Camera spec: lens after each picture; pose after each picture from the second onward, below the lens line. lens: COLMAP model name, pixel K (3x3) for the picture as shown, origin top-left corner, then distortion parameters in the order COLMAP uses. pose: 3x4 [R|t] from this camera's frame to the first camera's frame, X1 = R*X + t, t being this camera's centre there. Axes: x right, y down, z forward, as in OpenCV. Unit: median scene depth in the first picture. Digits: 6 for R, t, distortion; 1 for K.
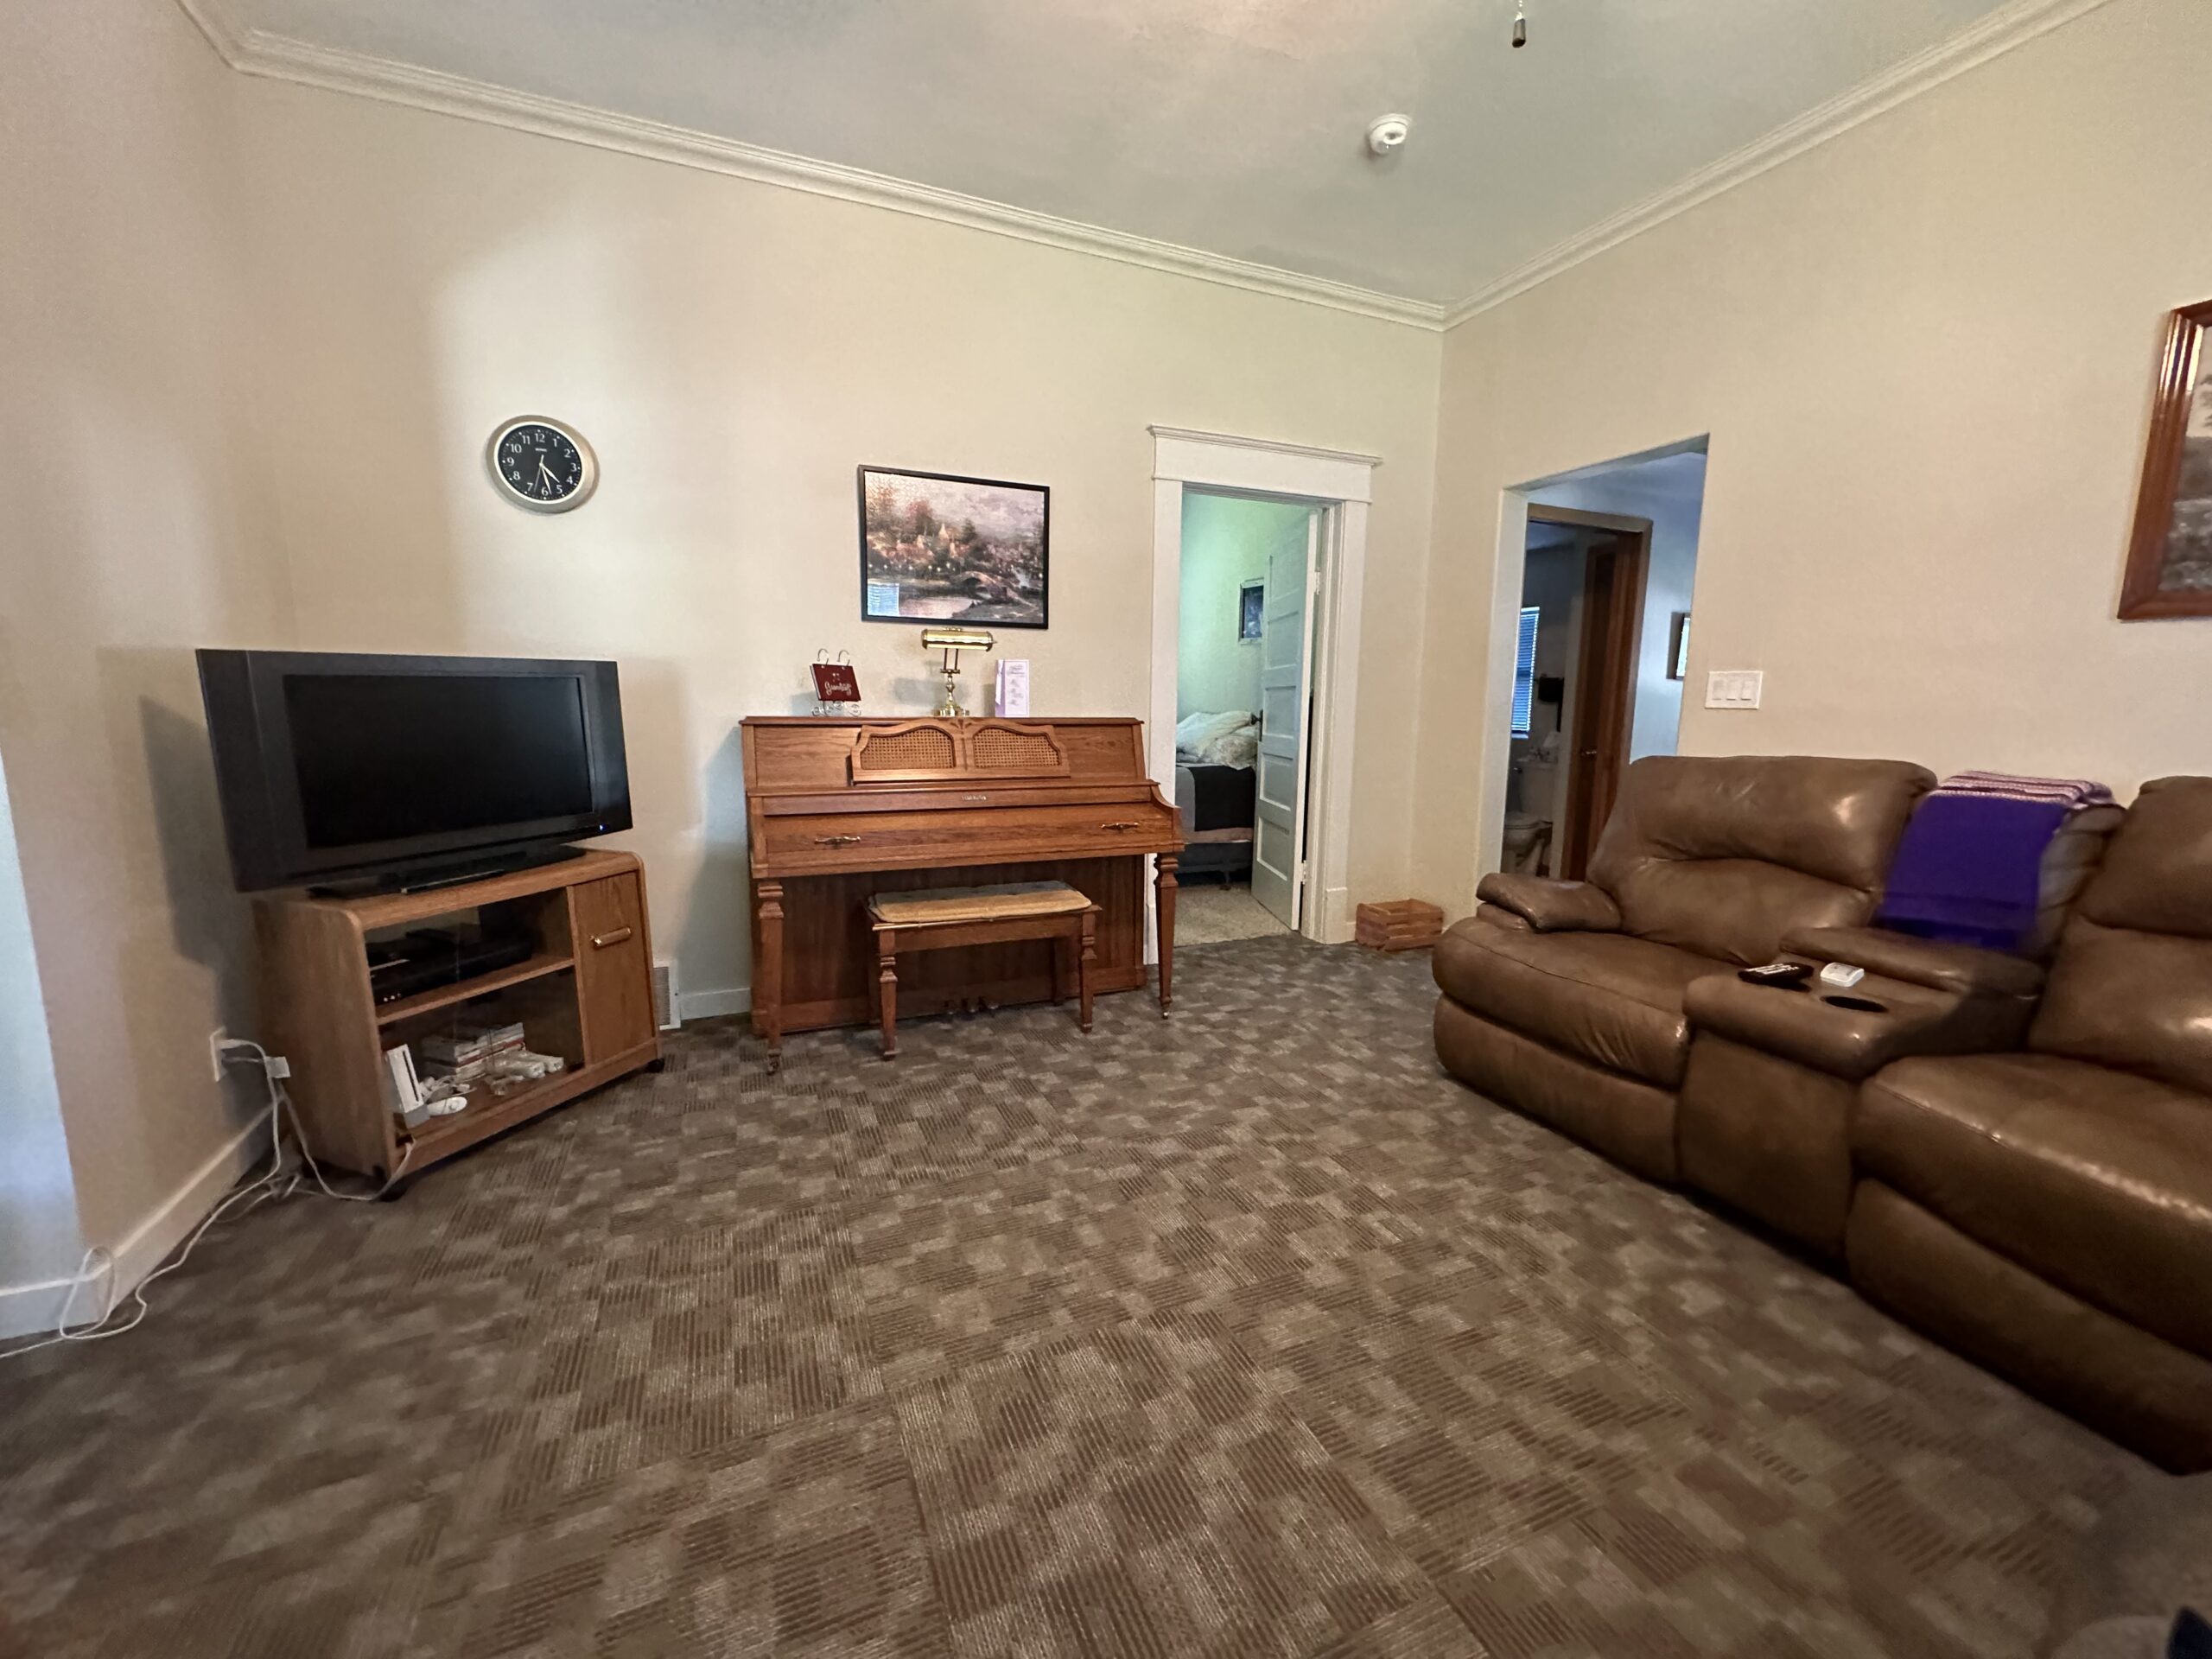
lens RADIAL K [[880.2, 0, 1106.0], [0, 880.2, 829.5], [0, 0, 1]] dist [0.000286, -0.000127]
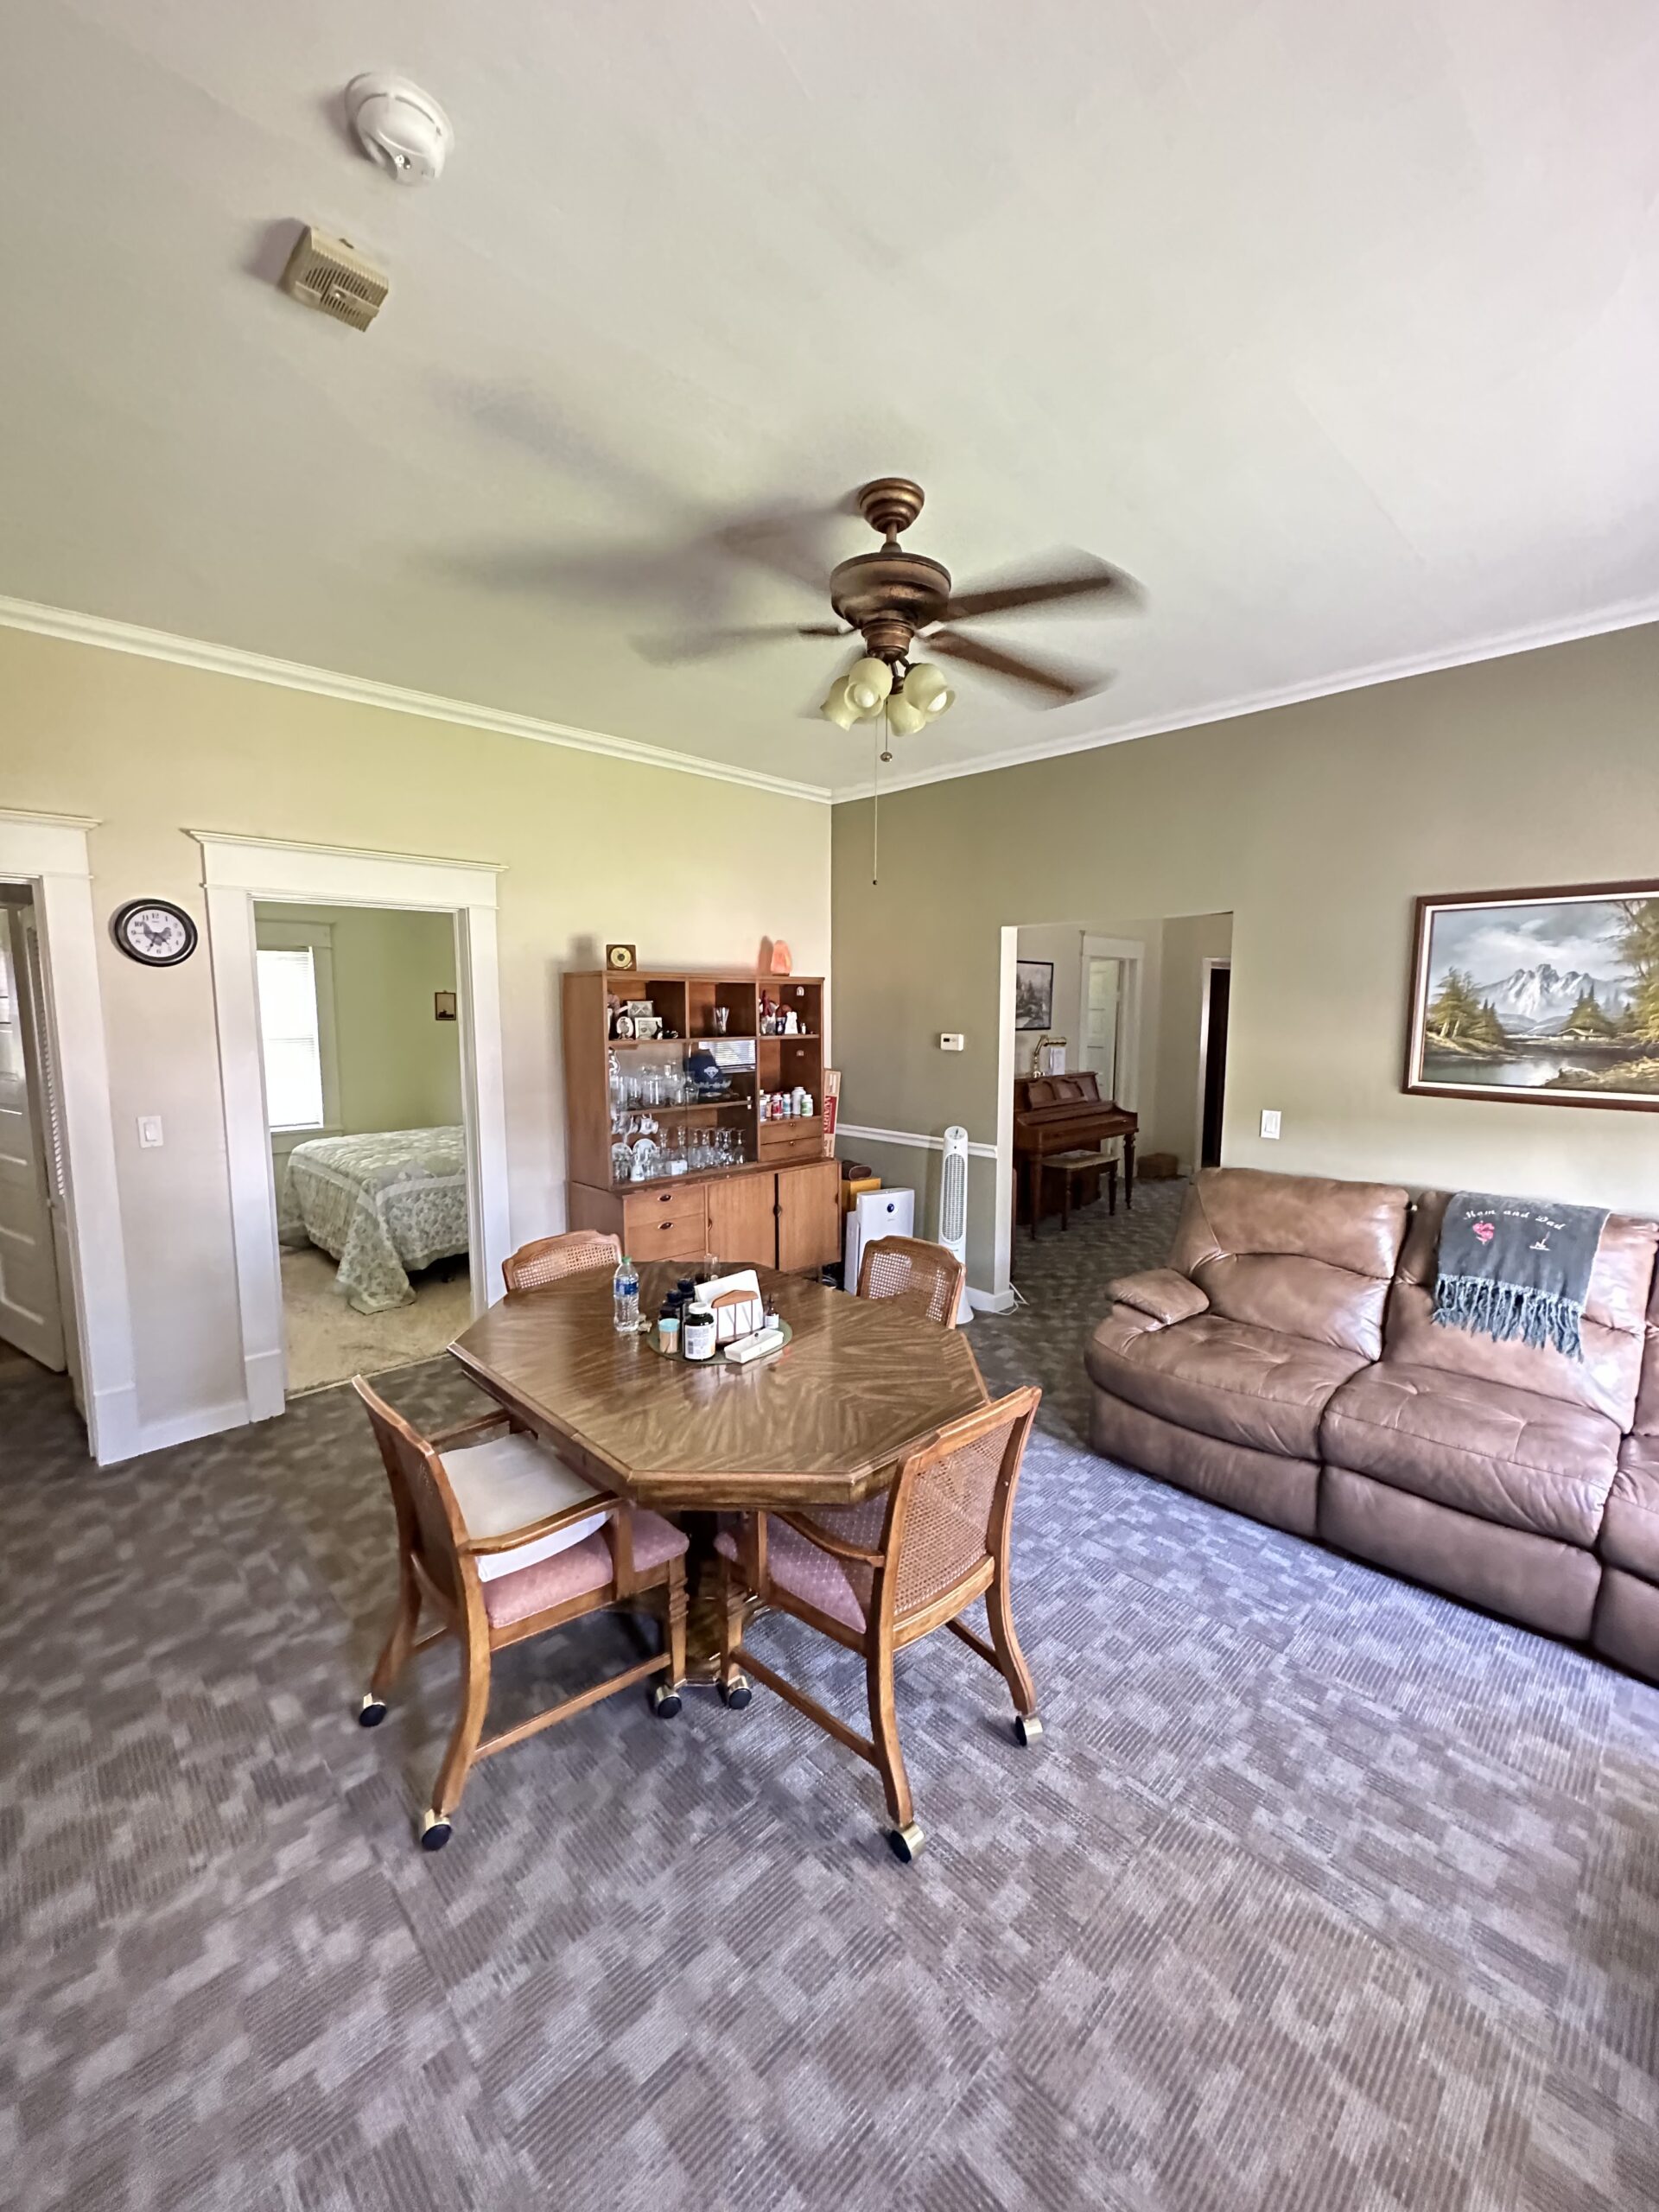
lens RADIAL K [[880.2, 0, 829.5], [0, 880.2, 1106.0], [0, 0, 1]] dist [0.000286, -0.000127]
pose [[0.934323, -0.054179, 0.352285, -1.700855], [0.064099, 0.997806, -0.016546, -0.063907], [-0.350616, 0.038041, 0.935747, -0.980383]]
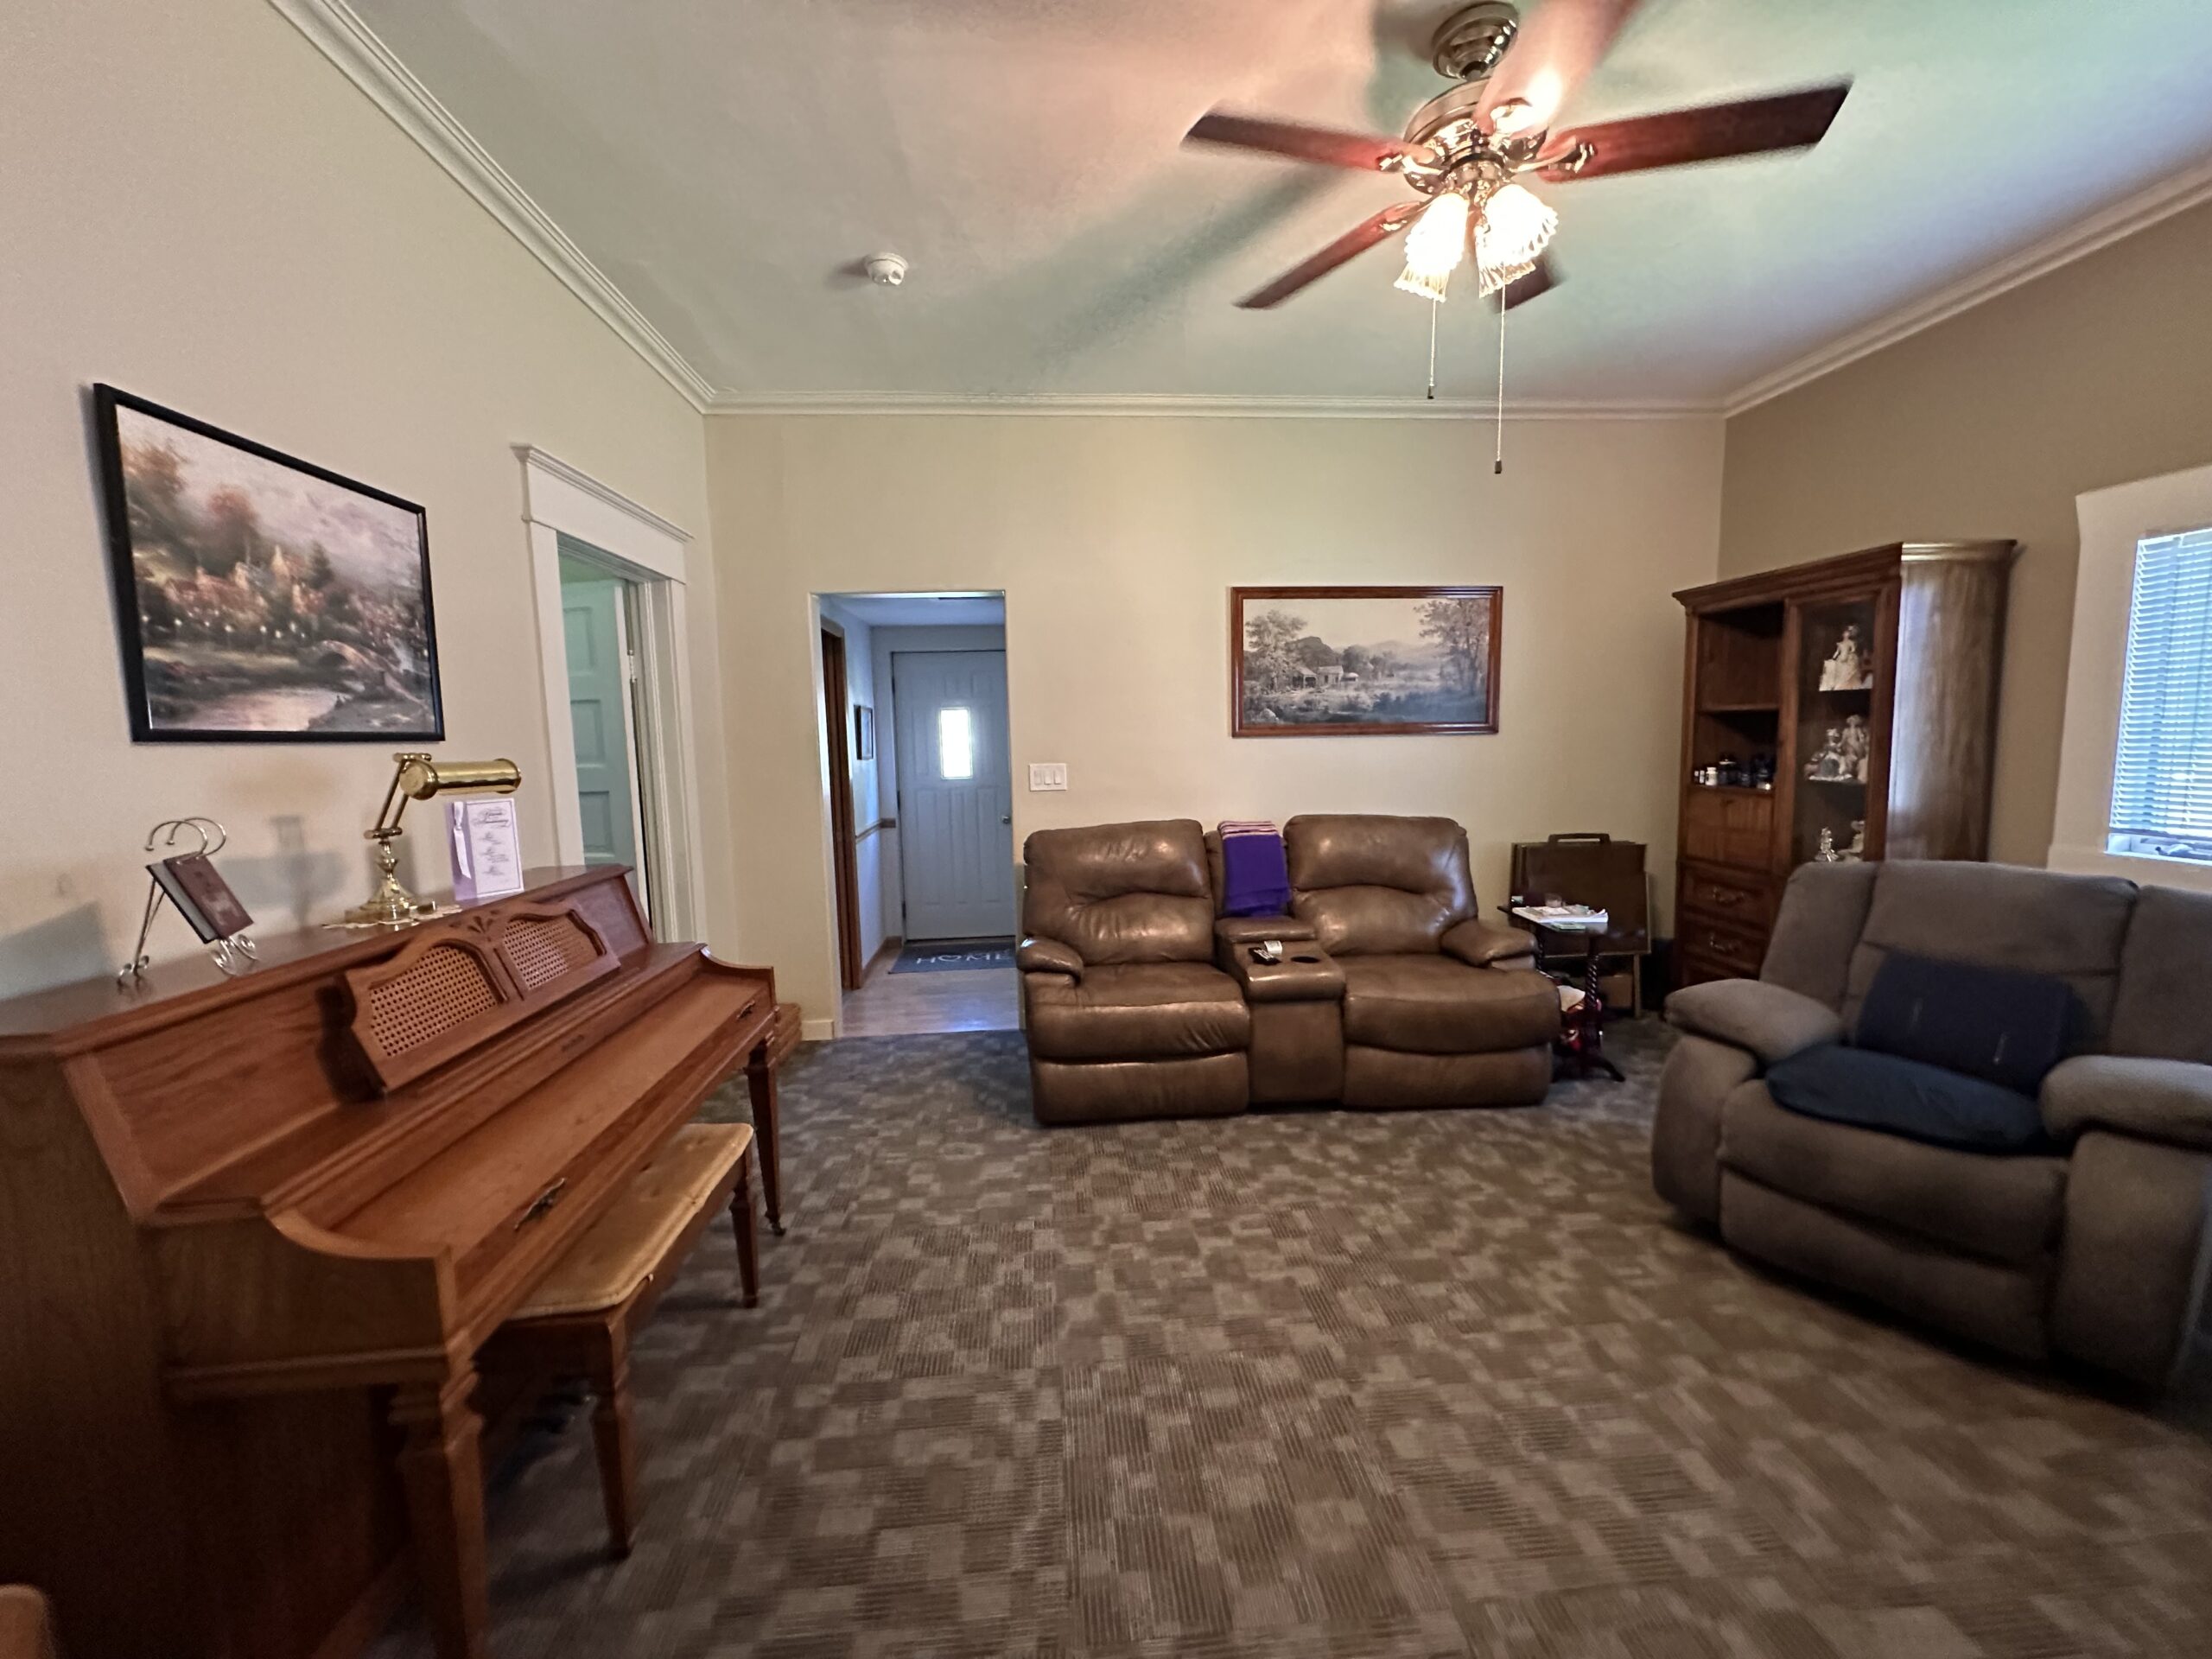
lens RADIAL K [[880.2, 0, 1106.0], [0, 880.2, 829.5], [0, 0, 1]] dist [0.000286, -0.000127]
pose [[0.322398, -0.120502, 0.938903, -0.650062], [0.168273, 0.983362, 0.068427, -0.177245], [-0.931528, 0.135932, 0.337311, 0.511401]]
